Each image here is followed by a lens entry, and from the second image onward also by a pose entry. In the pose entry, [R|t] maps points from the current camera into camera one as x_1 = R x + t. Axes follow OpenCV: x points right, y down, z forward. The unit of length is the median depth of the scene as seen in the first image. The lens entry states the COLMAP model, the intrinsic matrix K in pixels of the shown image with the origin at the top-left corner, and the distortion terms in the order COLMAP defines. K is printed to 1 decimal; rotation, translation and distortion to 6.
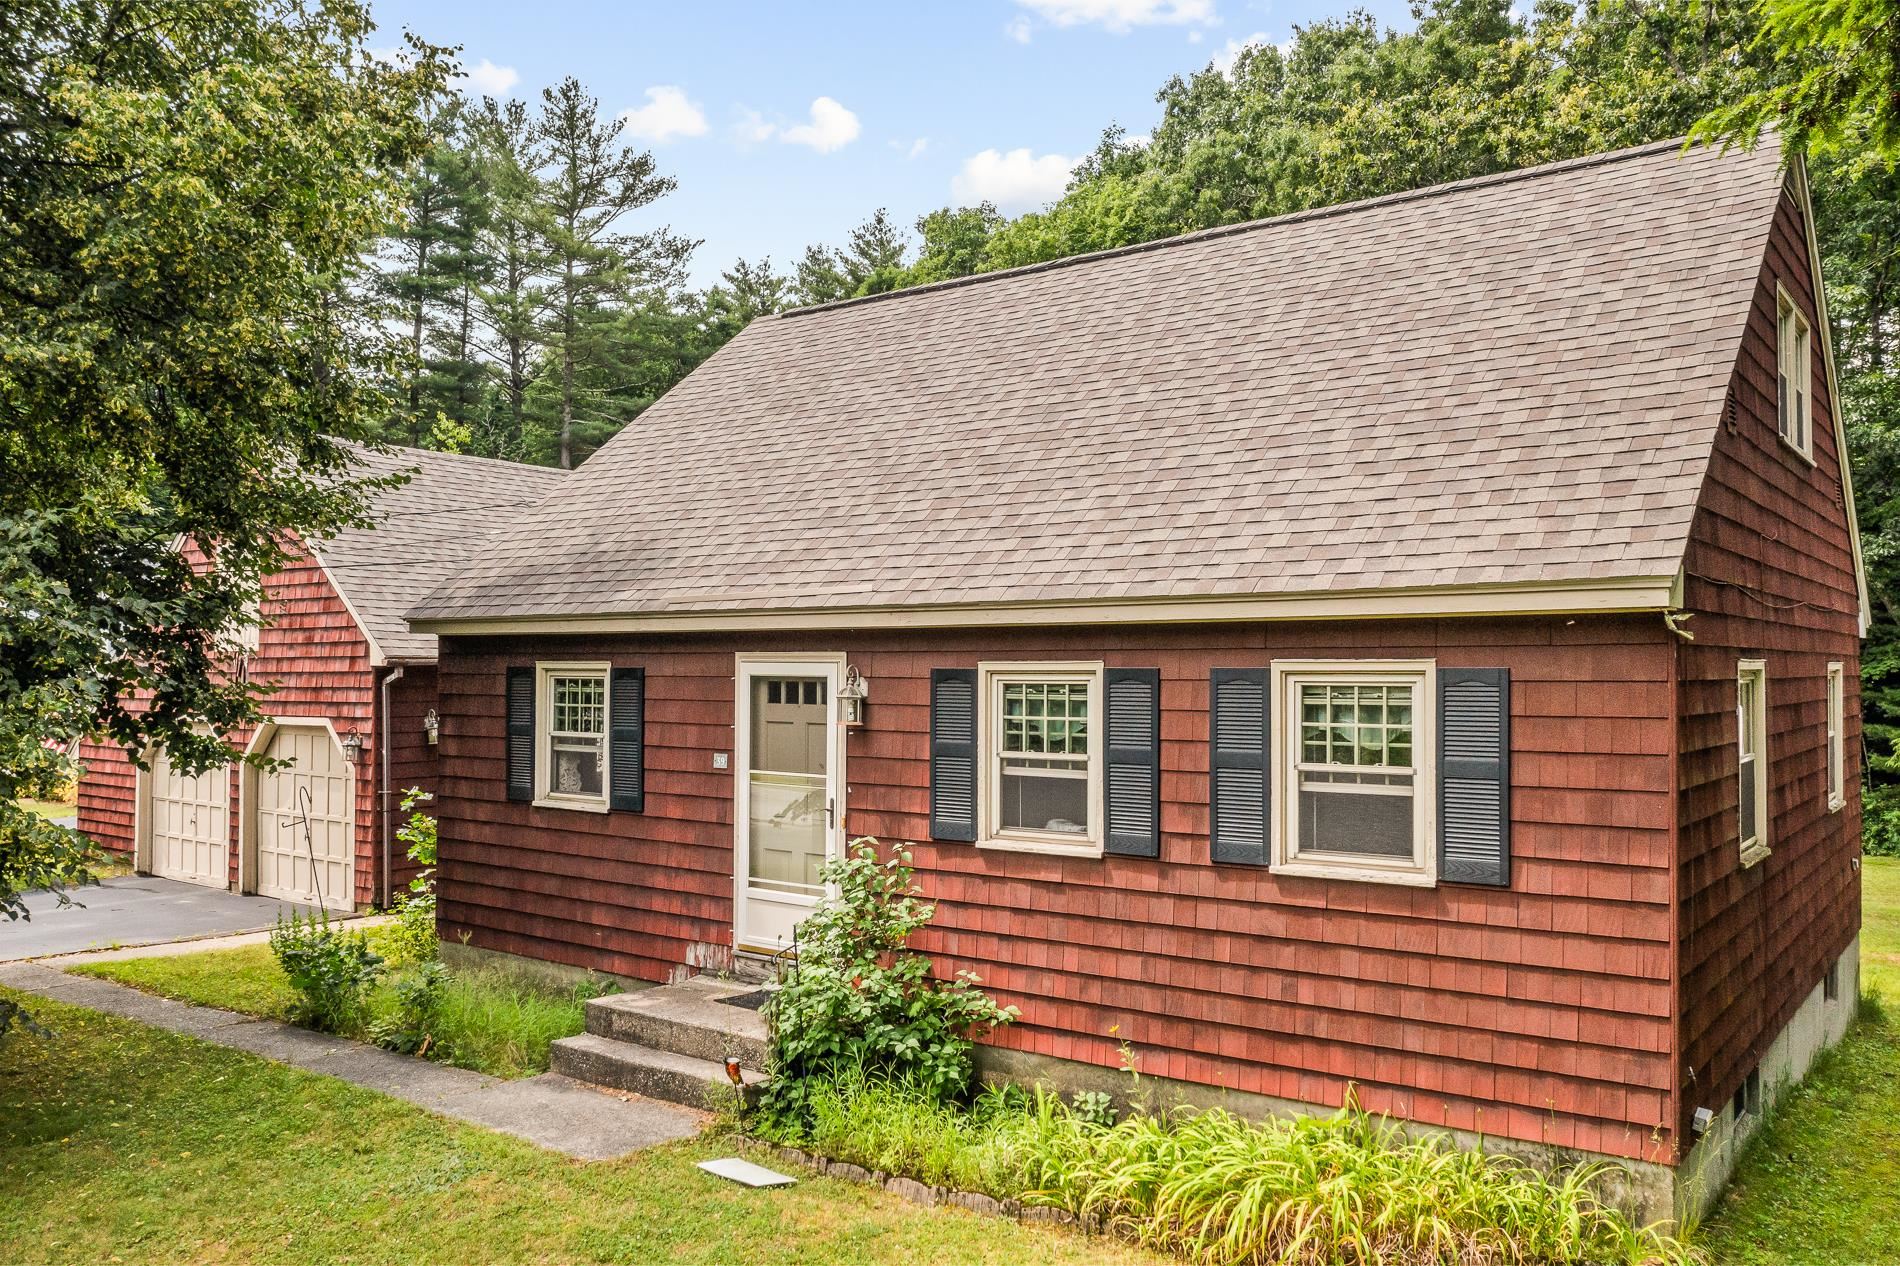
lens RADIAL K [[1514.9, 0, 950.0], [0, 1514.9, 633.0], [0, 0, 1]] dist [-0.025268, 0.002774]
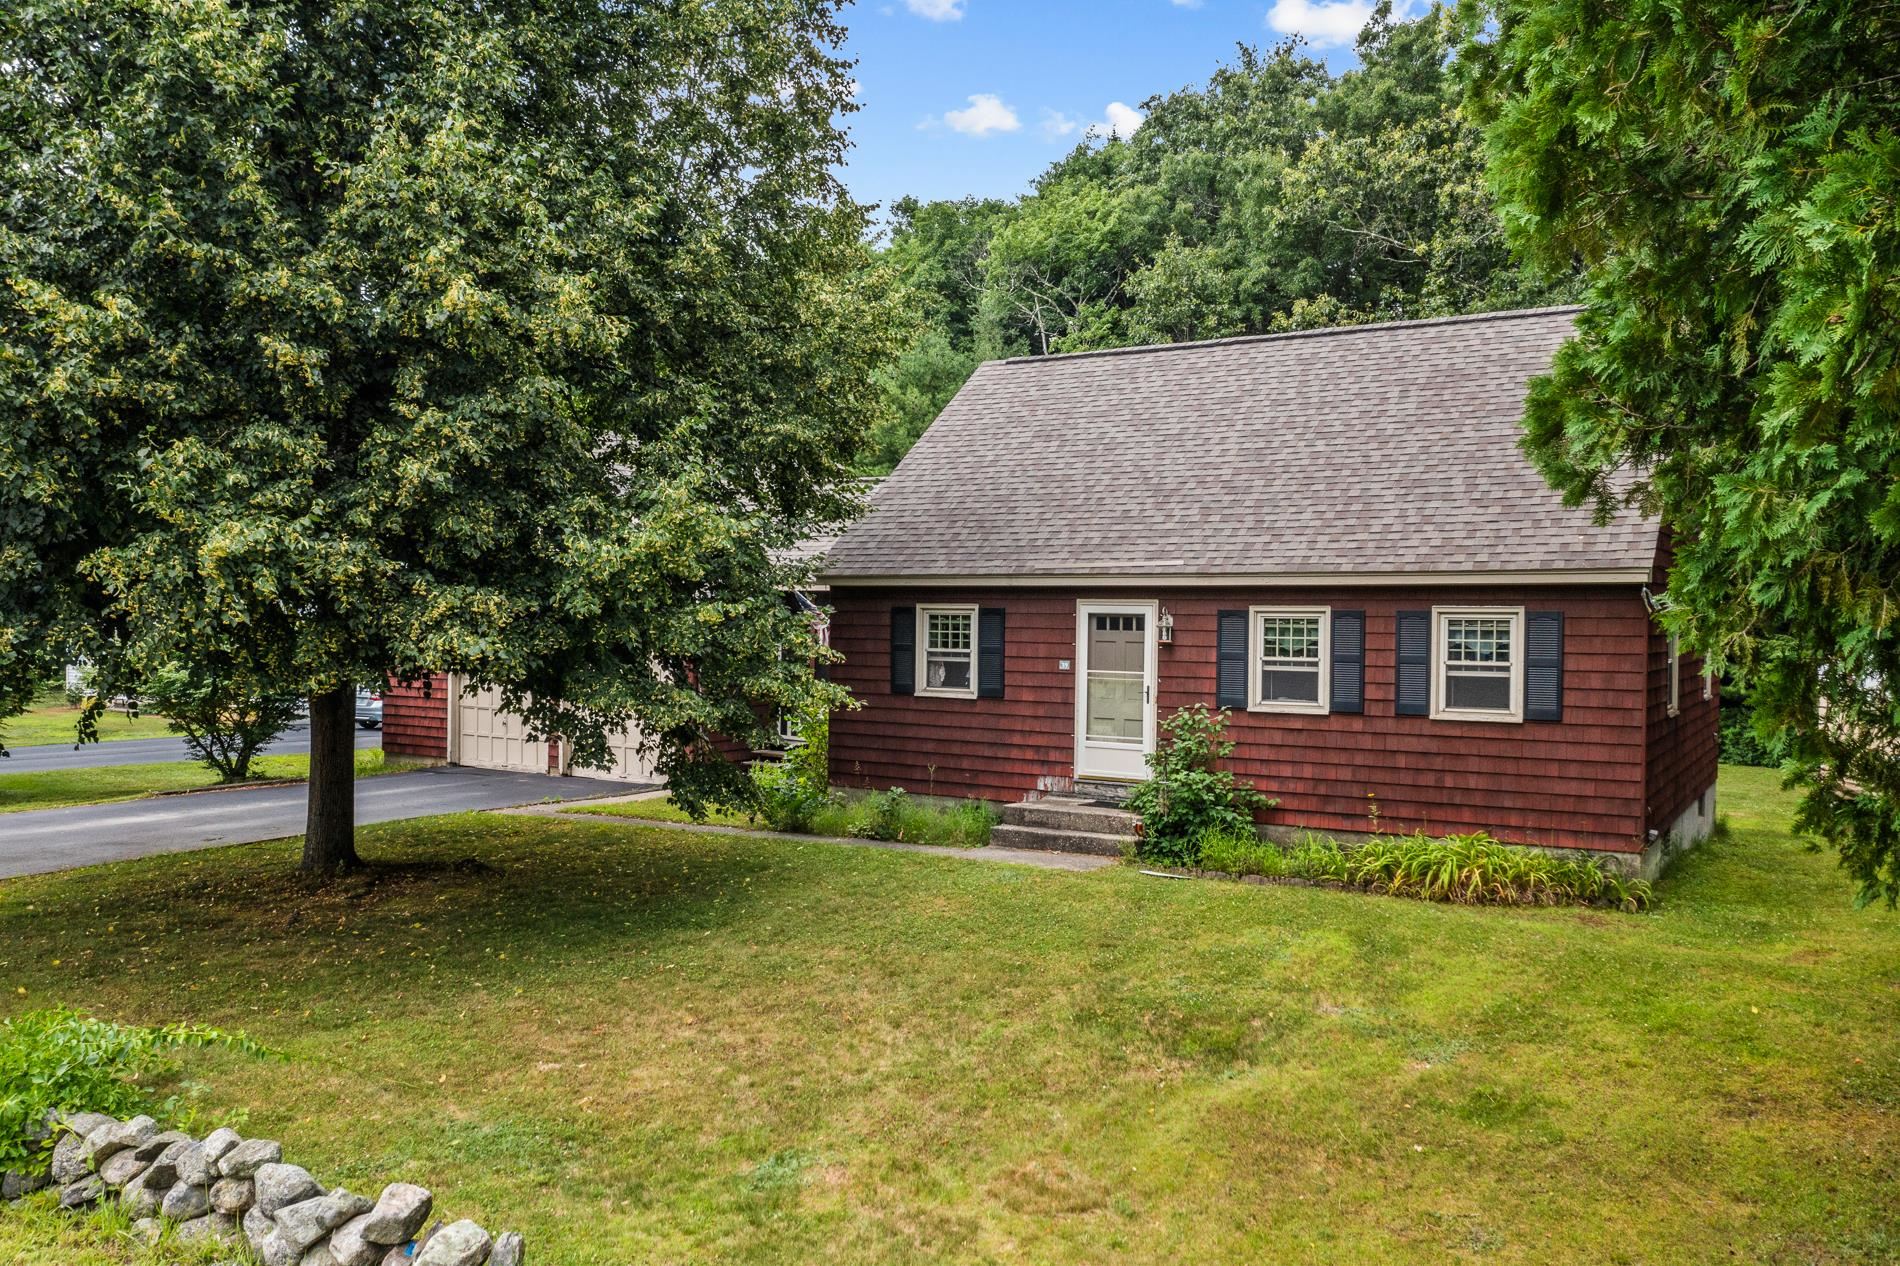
lens RADIAL K [[1539.2, 0, 950.0], [0, 1539.2, 633.0], [0, 0, 1]] dist [-0.008036, -0.001539]
pose [[0.995524, 0.004689, 0.094397, -0.479624], [-0.008263, 0.999262, 0.037512, -0.013263], [-0.094151, -0.038124, 0.994828, -0.720357]]
